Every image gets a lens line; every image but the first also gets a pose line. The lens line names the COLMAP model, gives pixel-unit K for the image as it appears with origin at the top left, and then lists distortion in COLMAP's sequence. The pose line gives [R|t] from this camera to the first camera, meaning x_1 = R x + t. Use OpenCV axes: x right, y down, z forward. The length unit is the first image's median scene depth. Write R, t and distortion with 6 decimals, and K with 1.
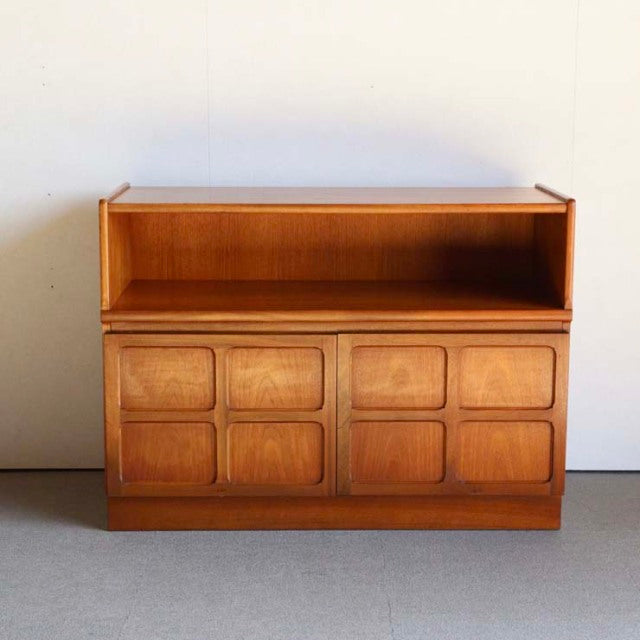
lens RADIAL K [[1445.7, 0, 320.0], [0, 1445.7, 320.0], [0, 0, 1]] dist [0.057063, -0.025538]
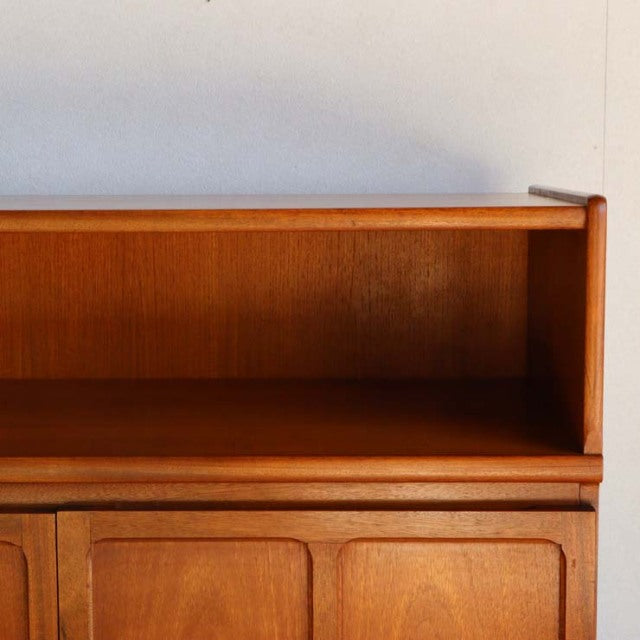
lens RADIAL K [[1390.8, 0, 319.3], [0, 1390.8, 323.9], [0, 0, 1]] dist [0.035698, 0.141694]
pose [[0.999239, -0.003327, -0.038874, 0.105890], [0.001409, 0.998785, -0.049263, -0.025420], [0.038991, 0.049170, 0.998029, 0.579016]]
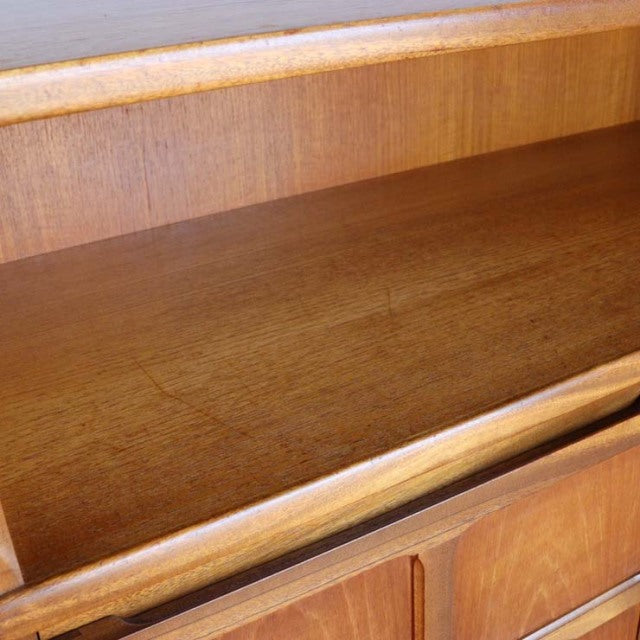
lens RADIAL K [[873.0, 0, 320.0], [0, 873.0, 320.0], [0, 0, 1]] dist [-0.123121, 0.039084]
pose [[0.871968, -0.257700, 0.416249, -0.147107], [0.143361, 0.947382, 0.286209, -0.073757], [-0.468102, -0.189891, 0.863031, 0.863894]]
